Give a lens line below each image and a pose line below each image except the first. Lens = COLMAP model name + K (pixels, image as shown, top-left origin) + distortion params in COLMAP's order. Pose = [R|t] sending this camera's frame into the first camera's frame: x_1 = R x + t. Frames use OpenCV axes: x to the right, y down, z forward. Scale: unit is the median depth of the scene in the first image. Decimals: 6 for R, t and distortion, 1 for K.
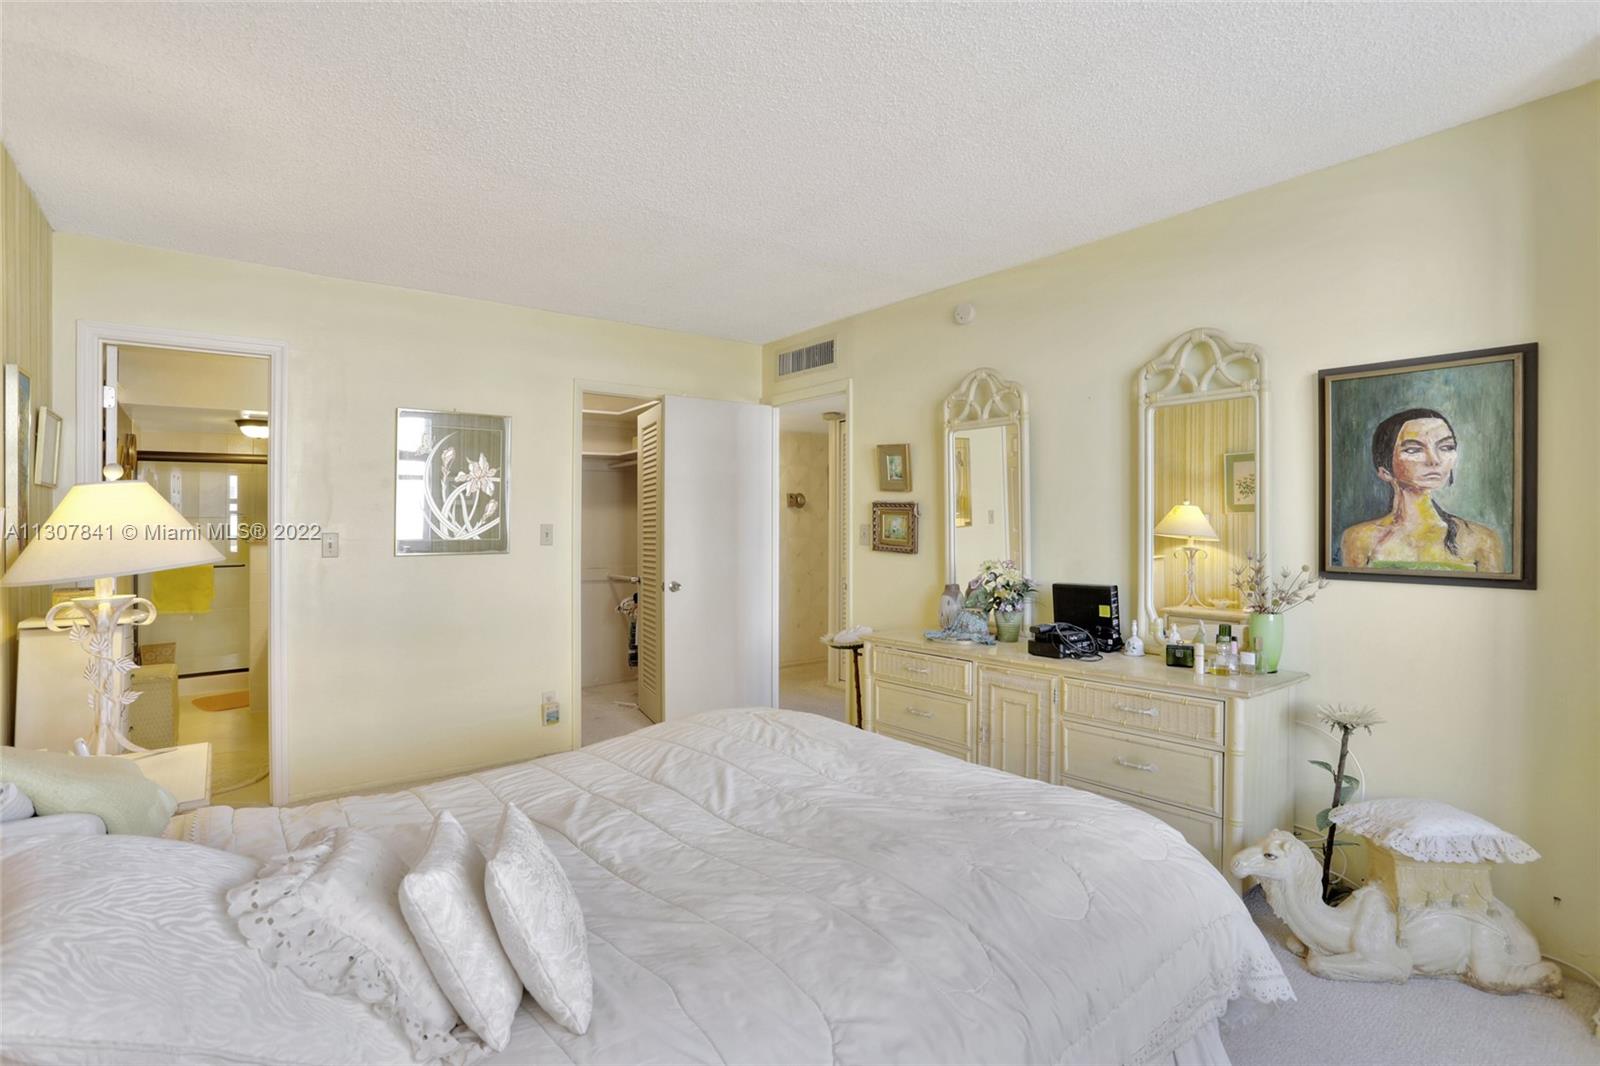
lens RADIAL K [[780.5, 0, 807.9], [0, 780.5, 519.8], [0, 0, 1]] dist [-0.067552, 0.022325]
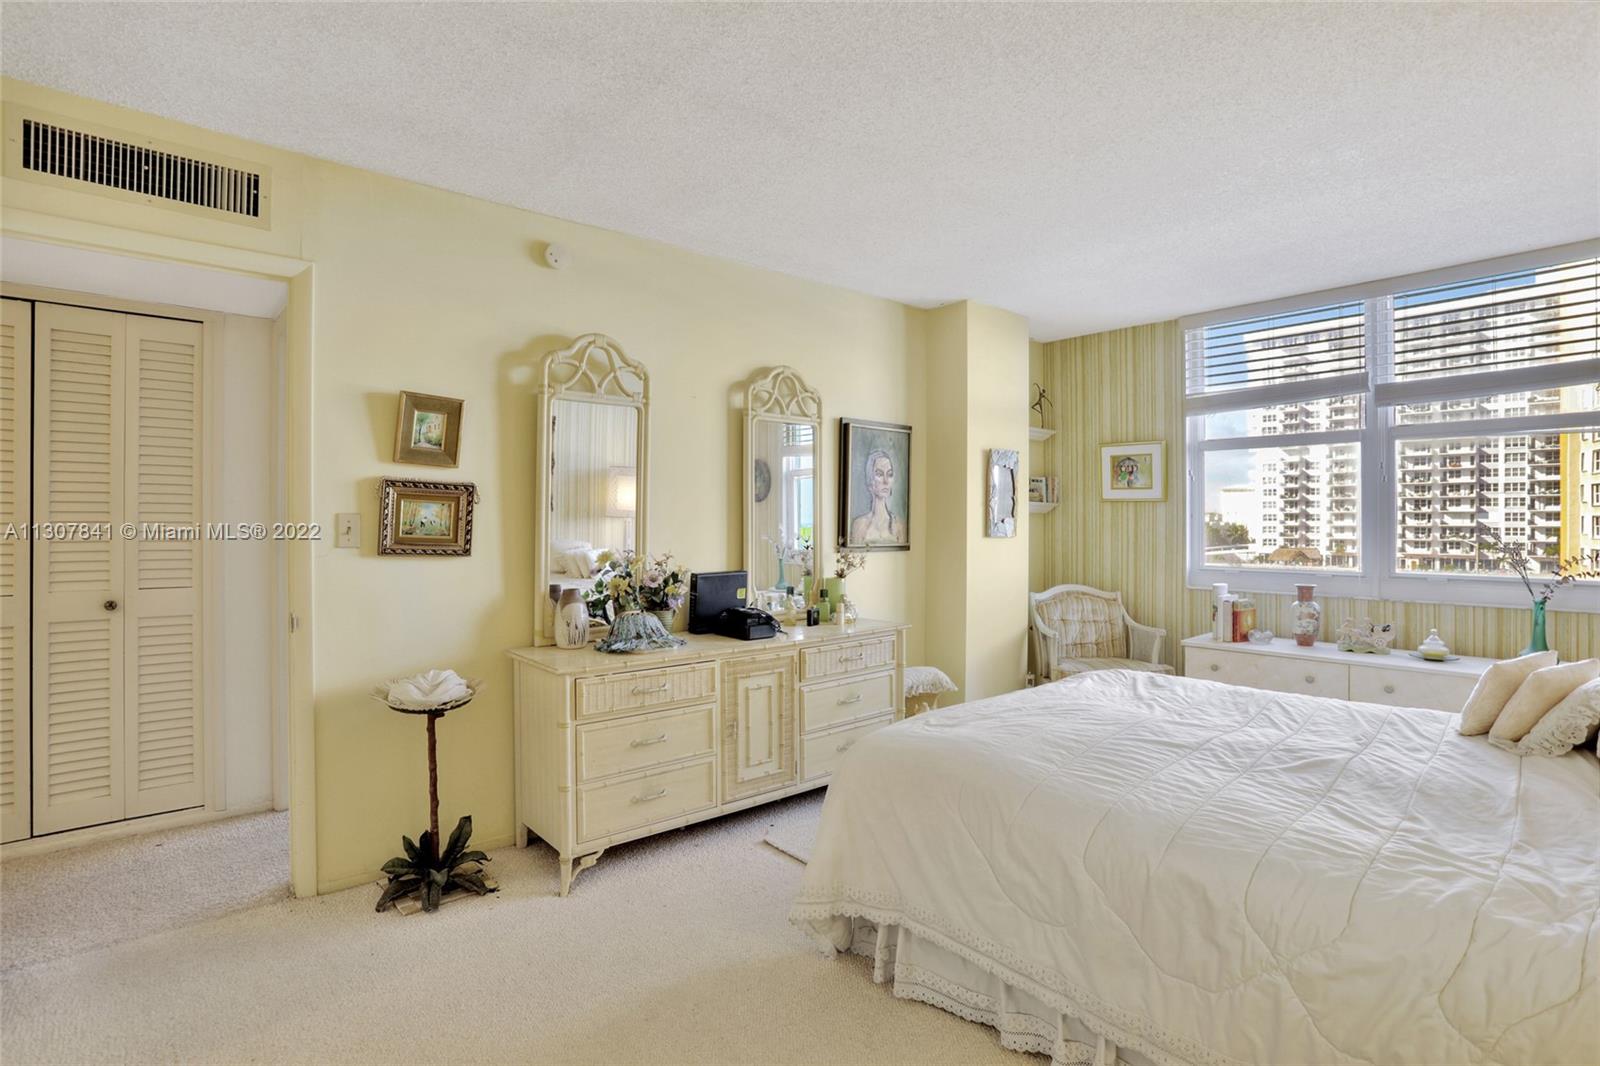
lens RADIAL K [[800.7, 0, 791.8], [0, 800.7, 509.2], [0, 0, 1]] dist [-0.050952, 0.011167]
pose [[-0.031711, 0.009516, 0.999452, -0.618199], [-0.013049, 0.999866, -0.009934, 0.004520], [-0.999412, -0.013357, -0.031583, 0.752044]]
